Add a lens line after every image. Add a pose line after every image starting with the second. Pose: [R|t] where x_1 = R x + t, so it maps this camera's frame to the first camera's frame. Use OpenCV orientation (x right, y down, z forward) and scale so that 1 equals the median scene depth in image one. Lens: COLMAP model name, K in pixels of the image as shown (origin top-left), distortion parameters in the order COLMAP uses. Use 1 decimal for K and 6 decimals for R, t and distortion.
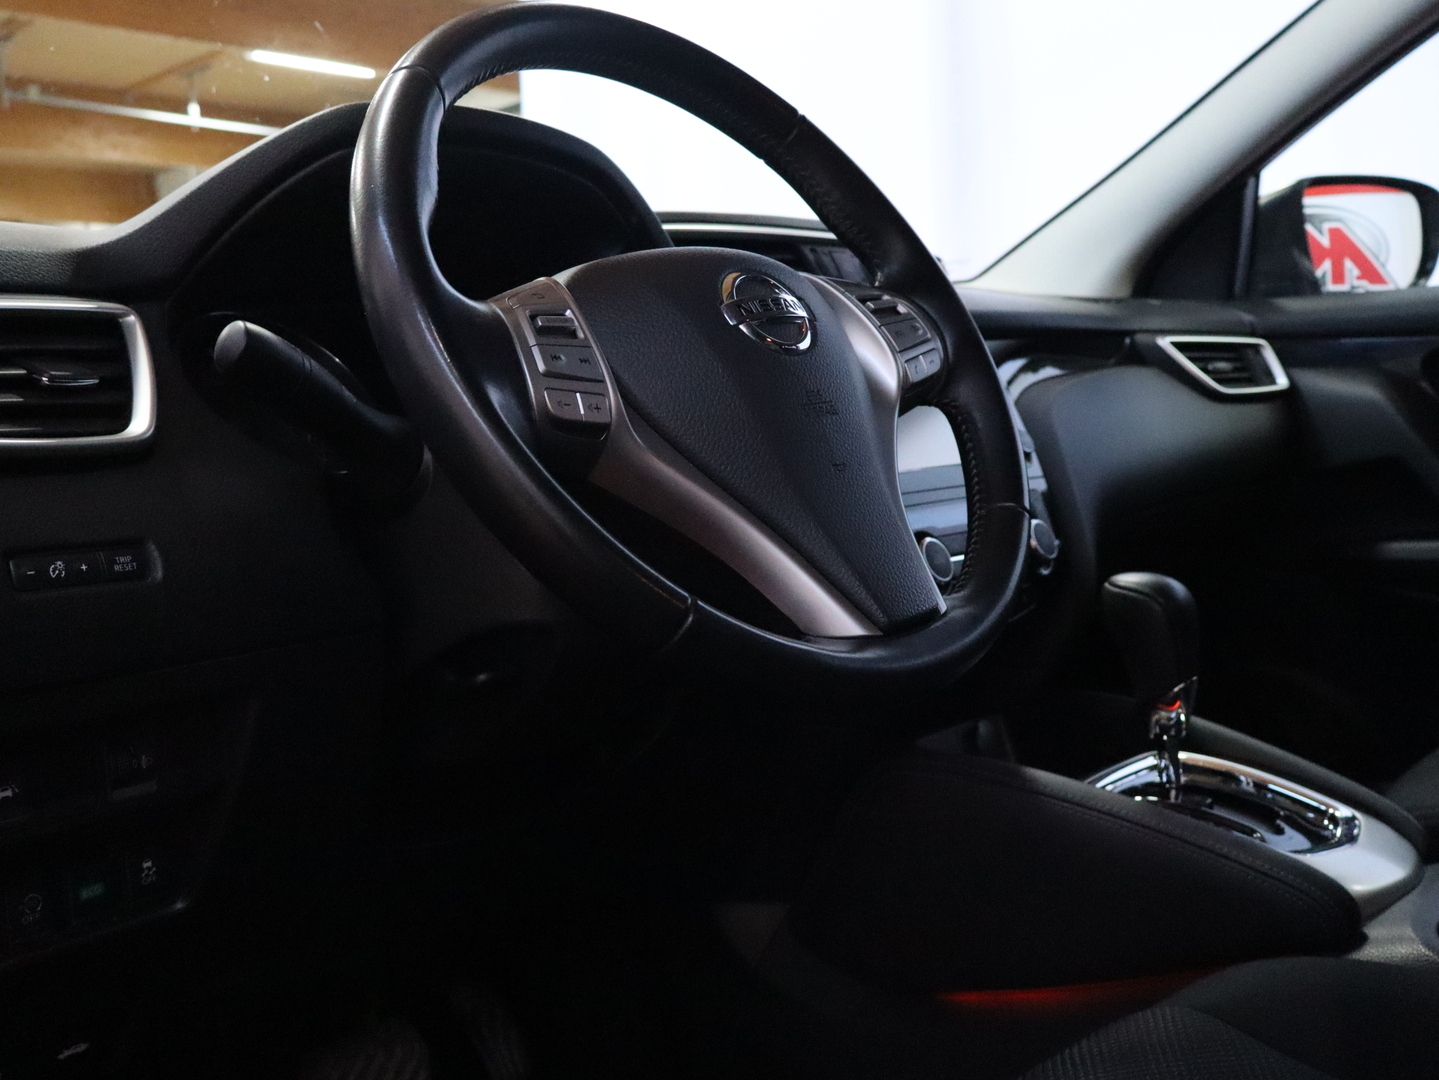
lens RADIAL K [[1329.1, 0, 719.5], [0, 1329.1, 540.0], [0, 0, 1]] dist [-0.001461, -0.003279]
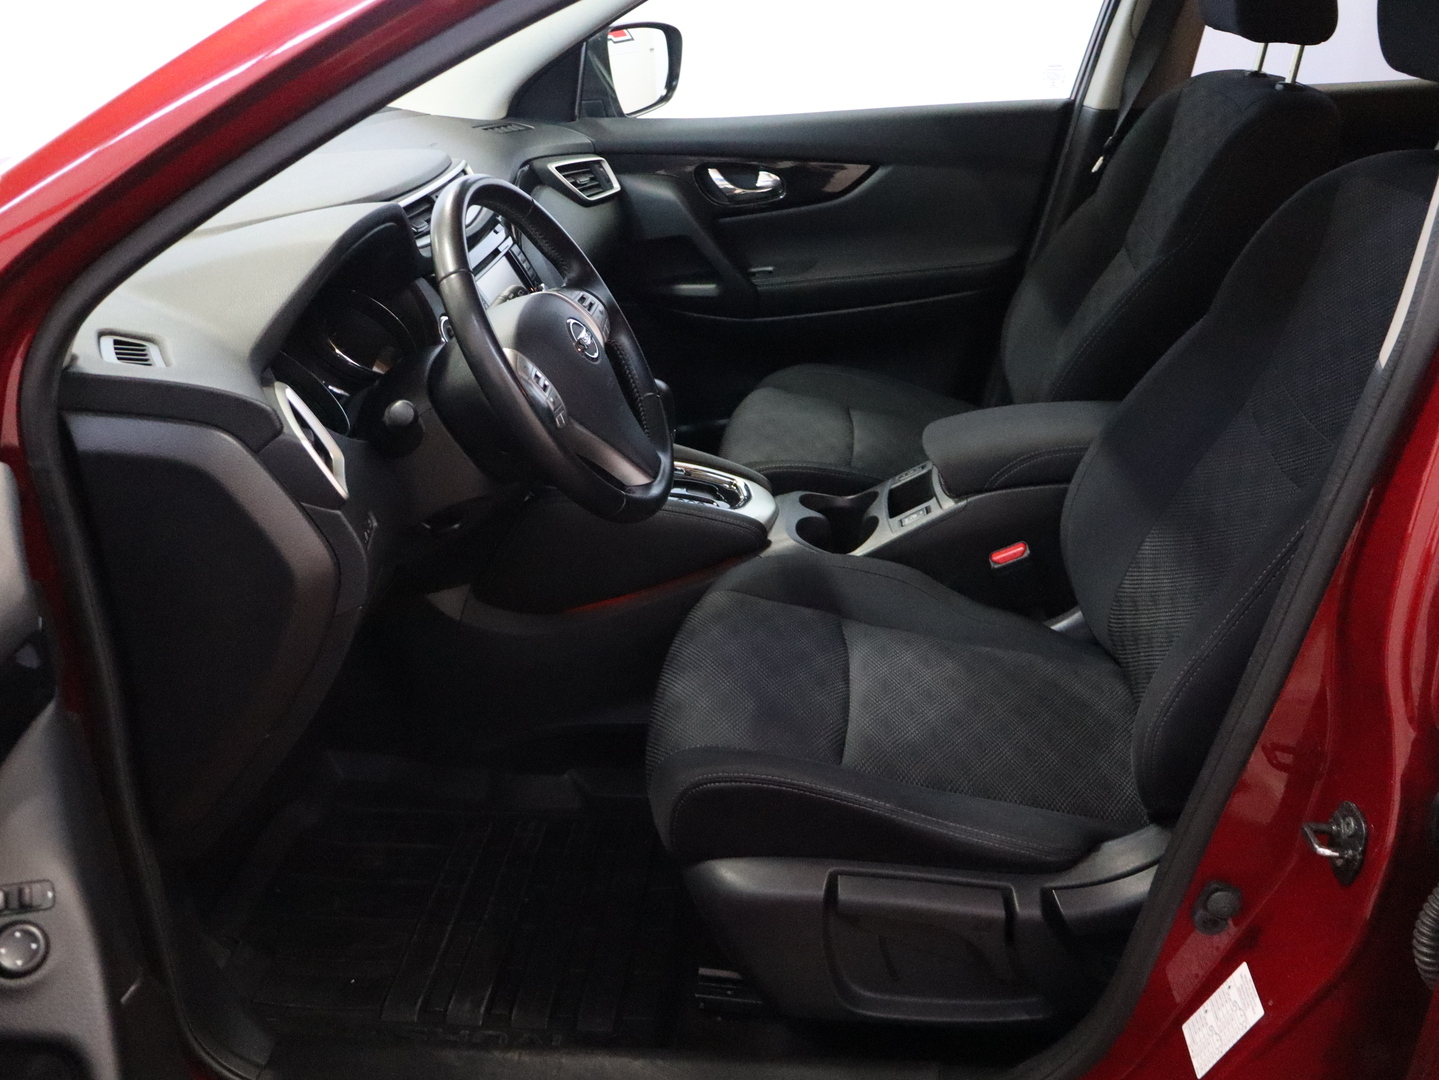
lens RADIAL K [[1329.1, 0, 719.5], [0, 1329.1, 540.0], [0, 0, 1]] dist [-0.001461, -0.003279]
pose [[0.798937, -0.223996, 0.558145, -0.438609], [0.037799, 0.944920, 0.325112, -0.229909], [-0.600226, -0.238647, 0.763398, -0.351719]]
